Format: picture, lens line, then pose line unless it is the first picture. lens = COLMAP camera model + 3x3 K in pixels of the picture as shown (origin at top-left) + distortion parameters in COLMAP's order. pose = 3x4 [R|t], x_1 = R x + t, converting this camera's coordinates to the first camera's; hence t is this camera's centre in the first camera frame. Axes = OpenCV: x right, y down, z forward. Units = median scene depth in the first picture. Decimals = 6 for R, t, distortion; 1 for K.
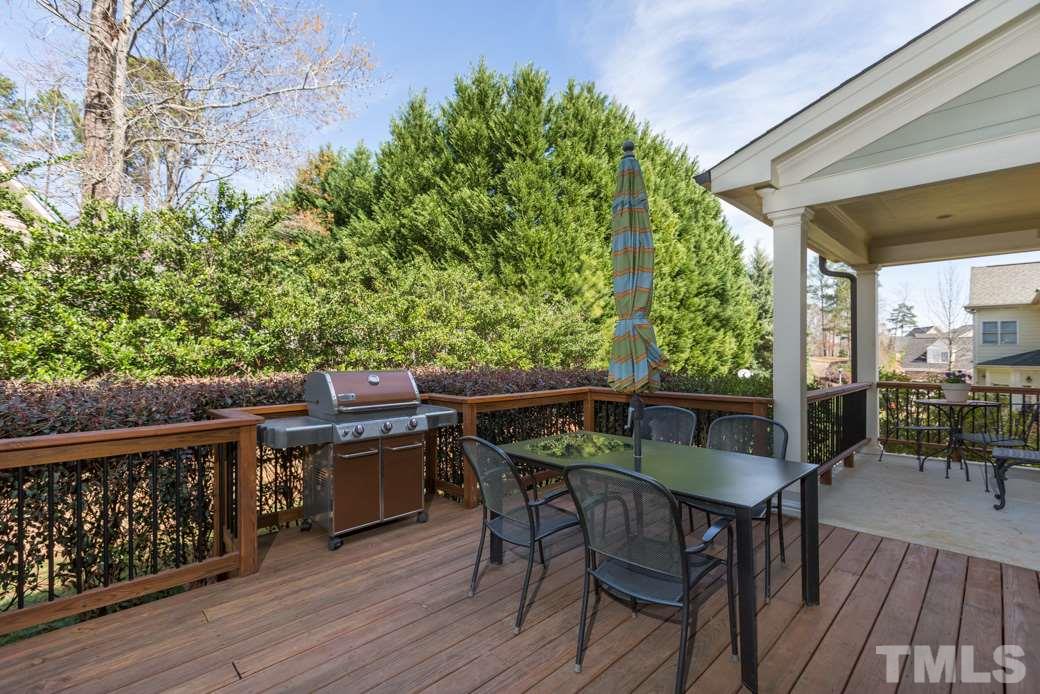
lens RADIAL K [[469.3, 0, 519.7], [0, 469.3, 350.6], [0, 0, 1]] dist [0.000034, -0.000096]
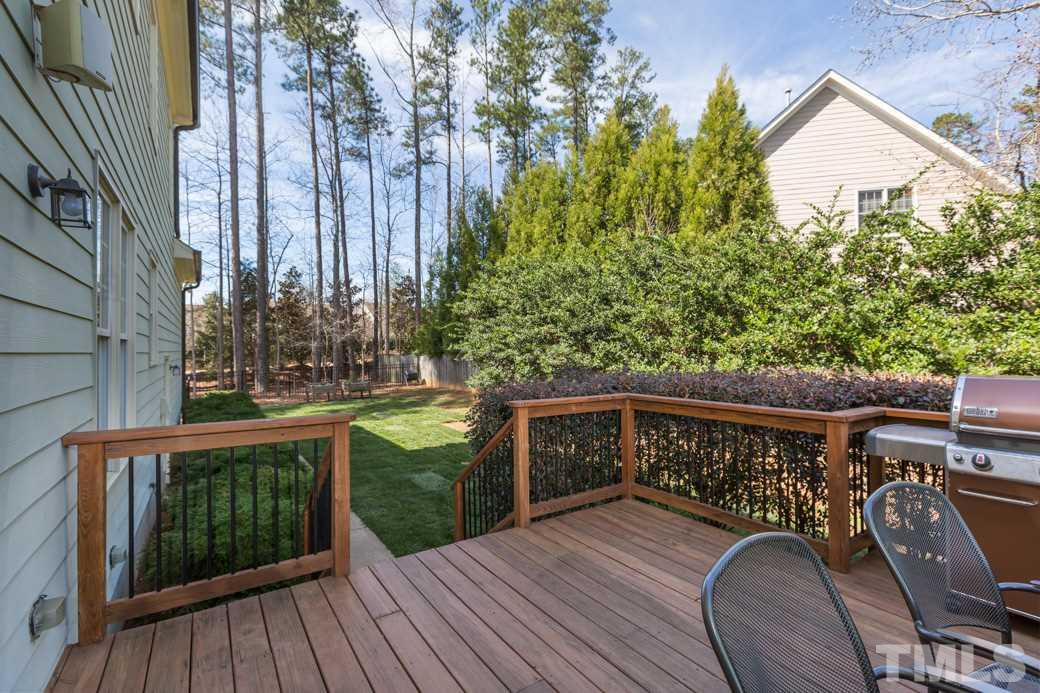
lens RADIAL K [[469.3, 0, 519.7], [0, 469.3, 350.1], [0, 0, 1]] dist [0.000034, -0.000096]
pose [[-0.185822, 0.001414, -0.982582, 0.507653], [0.003893, 0.999992, 0.000703, 0.003405], [0.982576, -0.003694, -0.185826, 0.502275]]
